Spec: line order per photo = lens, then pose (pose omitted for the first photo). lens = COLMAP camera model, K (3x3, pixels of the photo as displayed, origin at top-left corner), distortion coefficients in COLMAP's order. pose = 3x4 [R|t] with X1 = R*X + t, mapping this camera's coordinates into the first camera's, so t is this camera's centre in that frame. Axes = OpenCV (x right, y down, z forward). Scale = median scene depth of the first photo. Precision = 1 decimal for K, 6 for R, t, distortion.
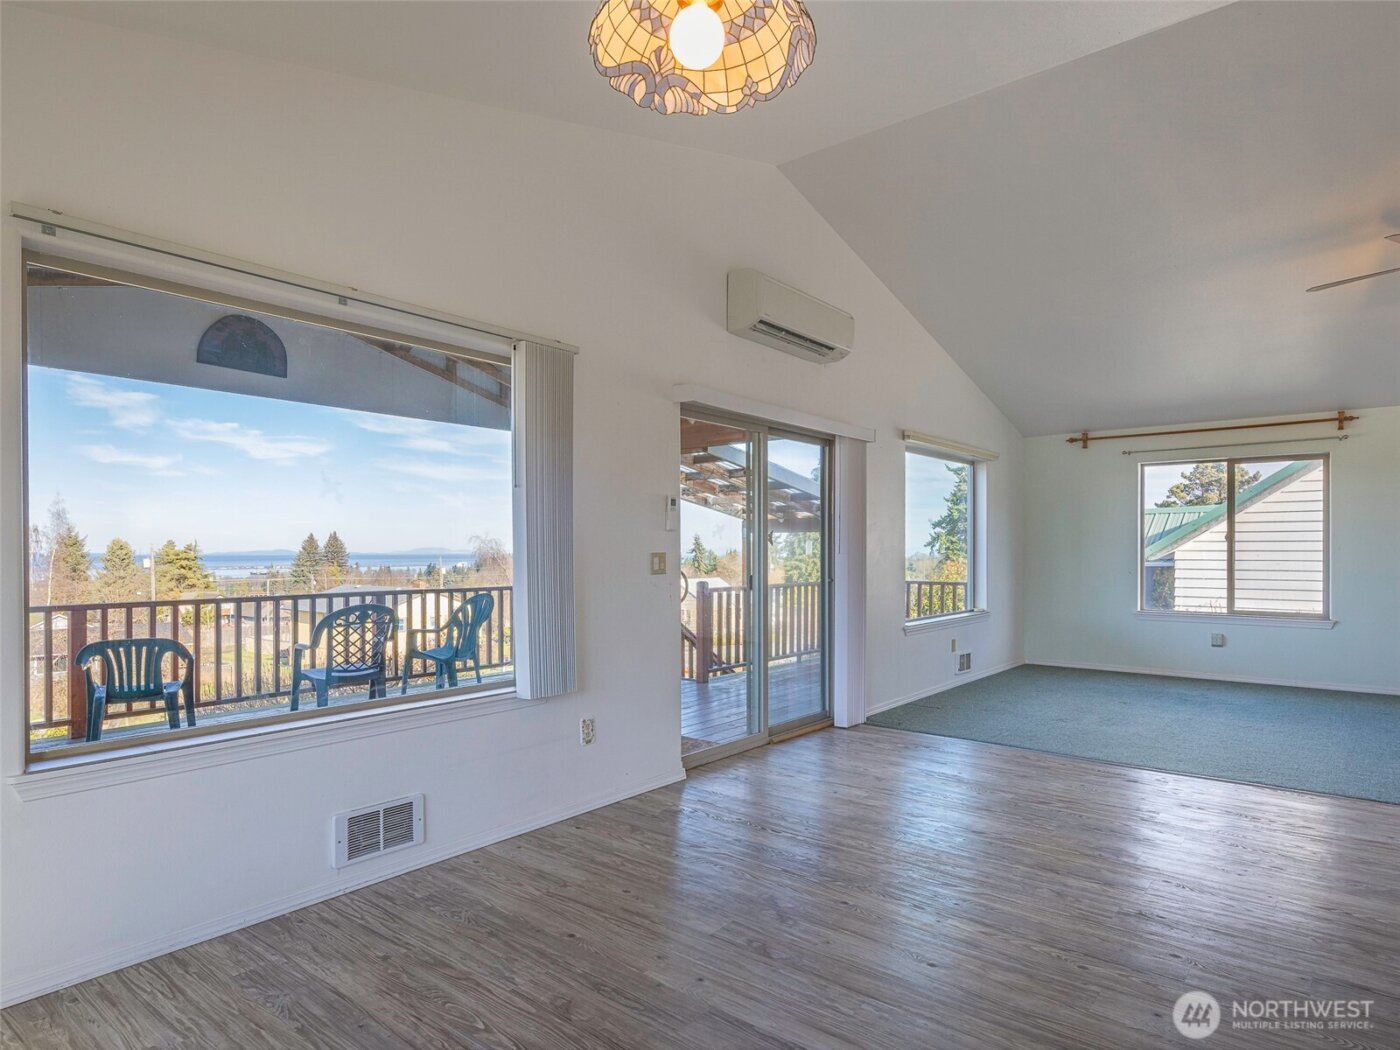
lens RADIAL K [[793.5, 0, 700.8], [0, 793.5, 552.8], [0, 0, 1]] dist [0.002501, -0.002079]
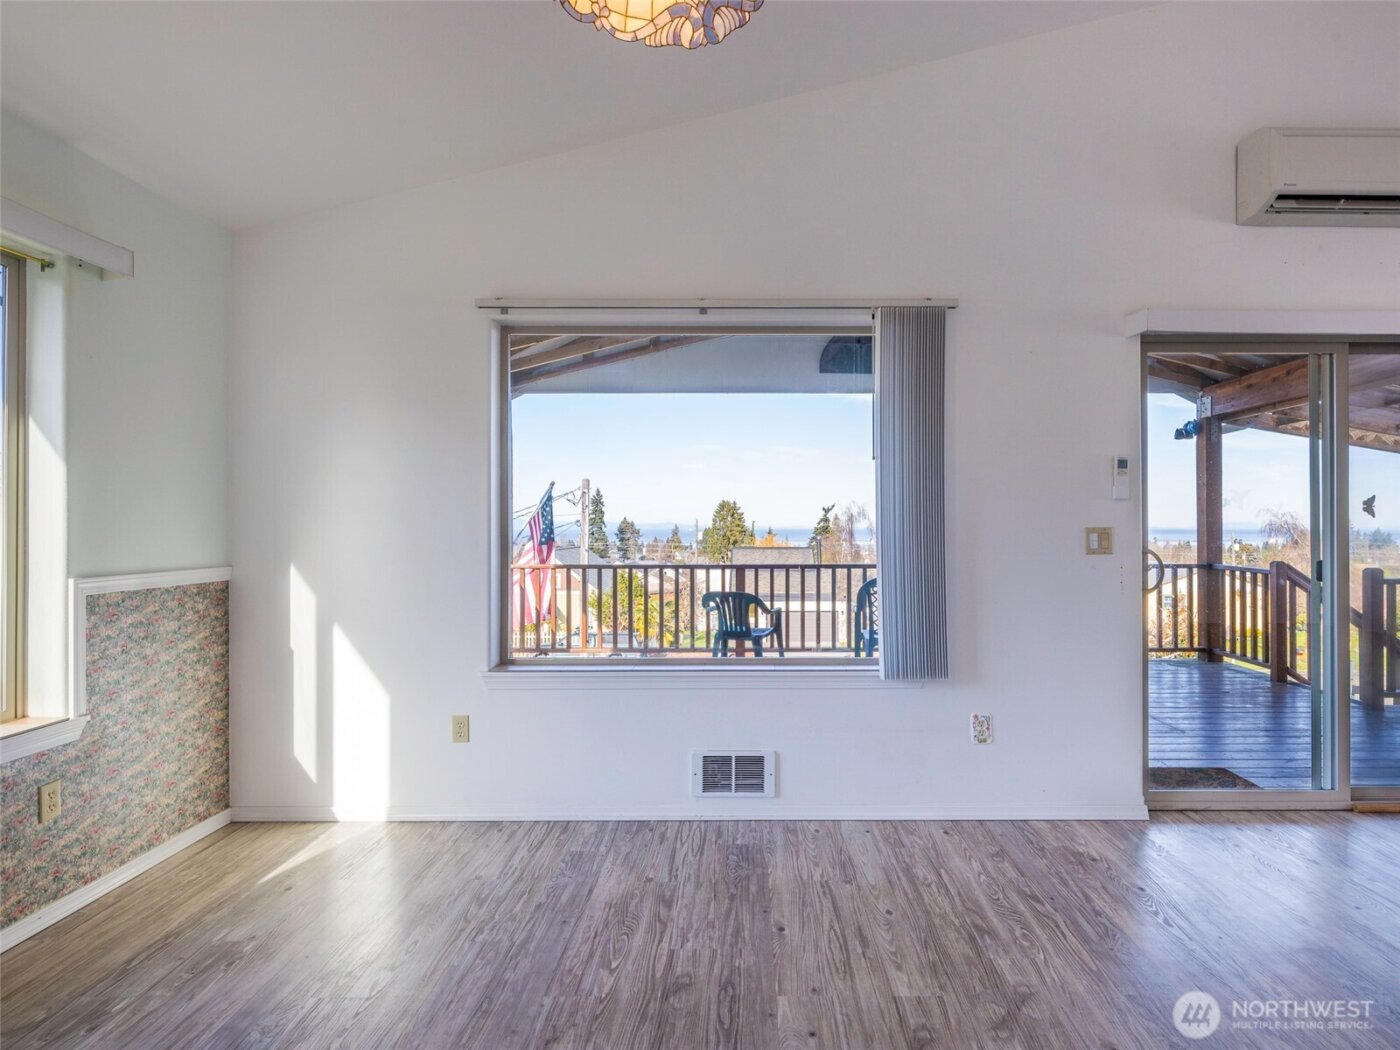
lens RADIAL K [[768.3, 0, 773.5], [0, 768.3, 522.7], [0, 0, 1]] dist [0.000808, -0.002724]
pose [[0.645670, -0.001939, -0.763614, 0.434947], [-0.002795, 0.999984, -0.004903, -0.000649], [0.763611, 0.005300, 0.645654, 0.321153]]
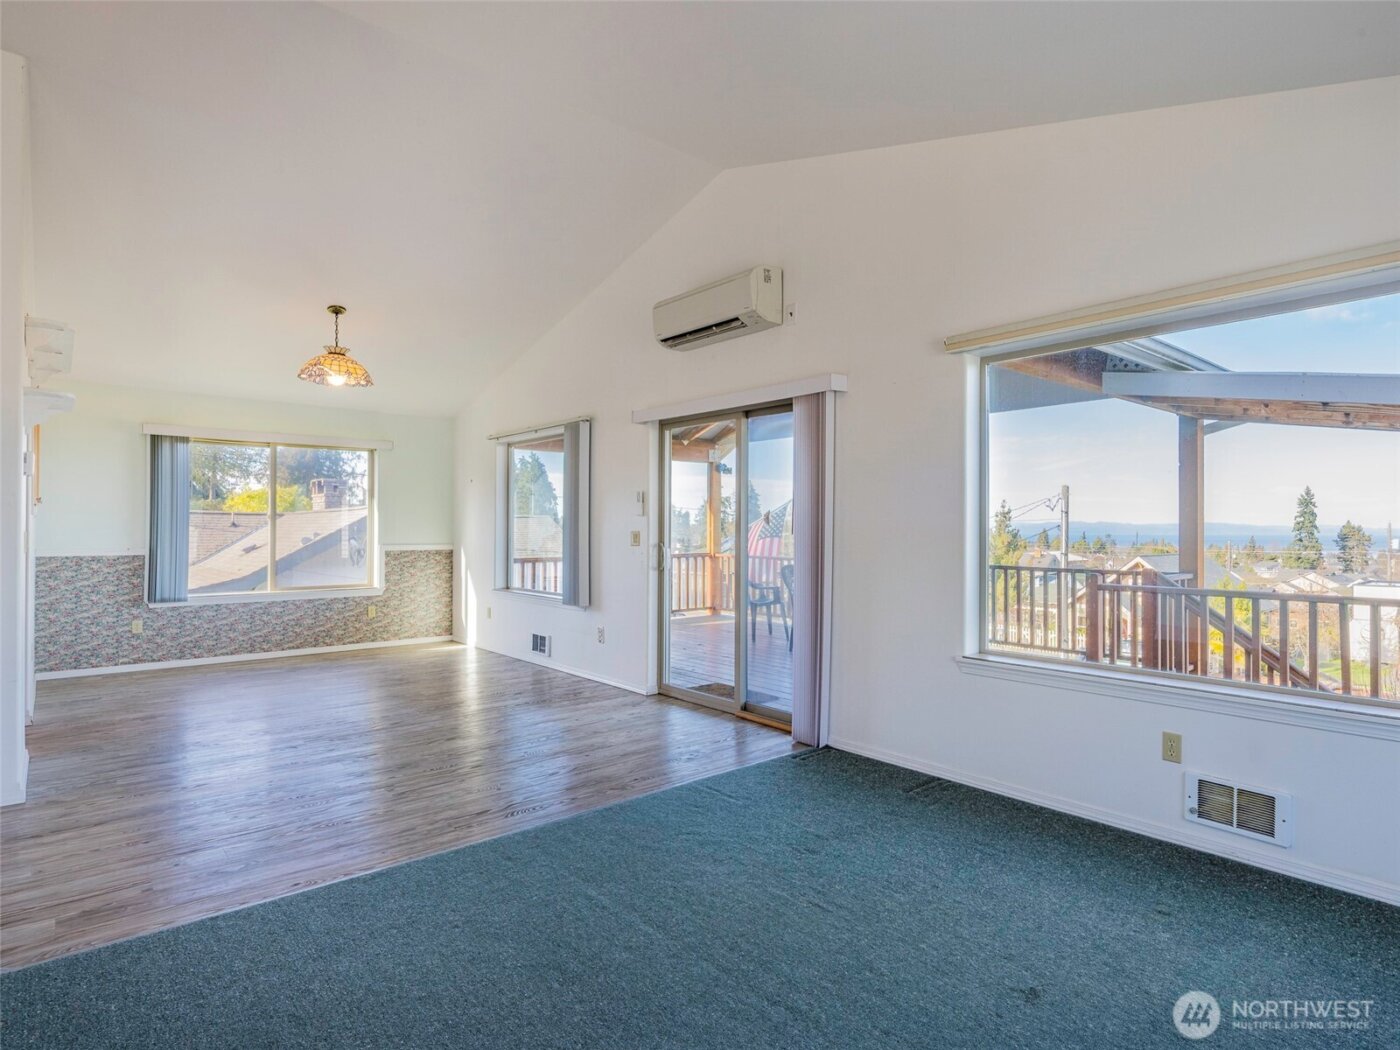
lens RADIAL K [[768.3, 0, 773.5], [0, 768.3, 522.7], [0, 0, 1]] dist [0.000808, -0.002724]
pose [[-0.120938, -0.007153, -0.992634, 1.749335], [-0.004934, 0.999966, -0.006605, -0.010283], [0.992648, 0.004099, -0.120969, 1.881822]]
